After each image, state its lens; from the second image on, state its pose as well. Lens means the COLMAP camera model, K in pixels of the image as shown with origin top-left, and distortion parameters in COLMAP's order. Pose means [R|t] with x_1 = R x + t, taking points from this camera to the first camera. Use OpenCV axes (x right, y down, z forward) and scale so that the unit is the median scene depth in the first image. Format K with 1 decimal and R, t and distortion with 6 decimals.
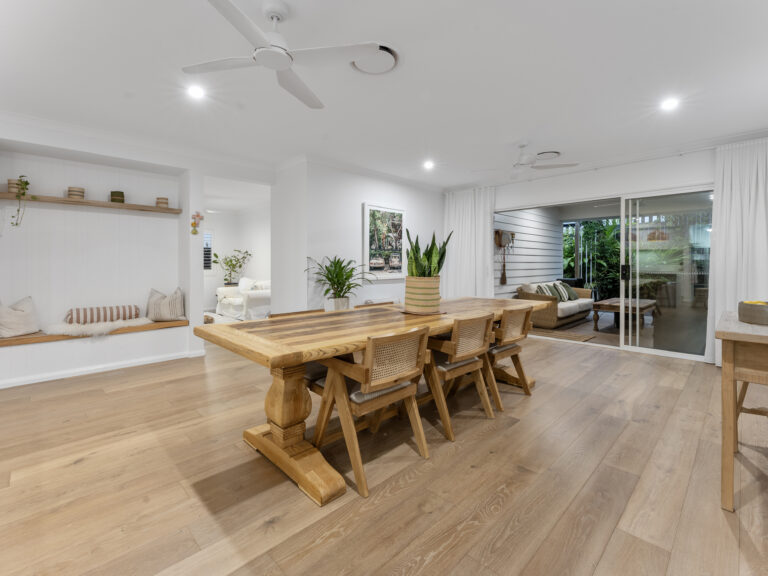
lens RADIAL K [[351.2, 0, 385.7], [0, 351.2, 274.8], [0, 0, 1]] dist [0.001033, 0.000207]
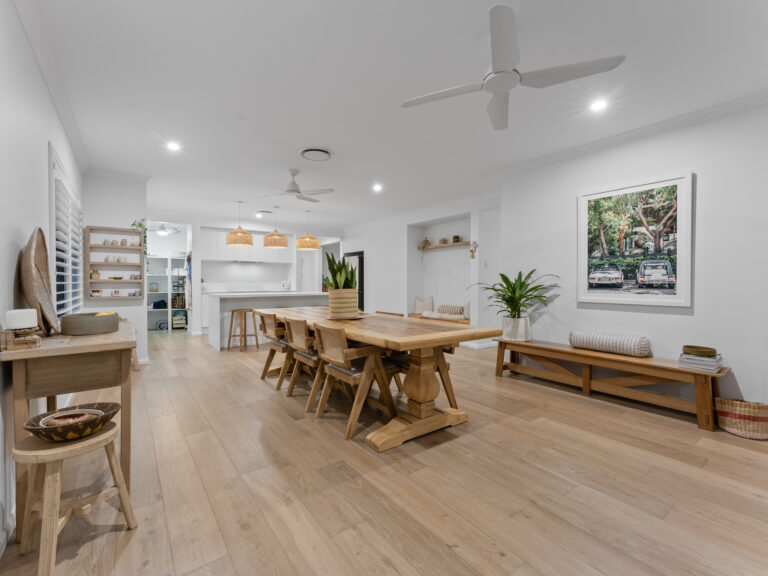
lens RADIAL K [[357.6, 0, 384.0], [0, 357.6, 288.0], [0, 0, 1]] dist [-0.000919, 0.000027]
pose [[-0.150571, 0.016892, -0.988455, 0.710198], [-0.036055, 0.999095, 0.022566, -0.015000], [0.987942, 0.039037, -0.149825, 0.706116]]
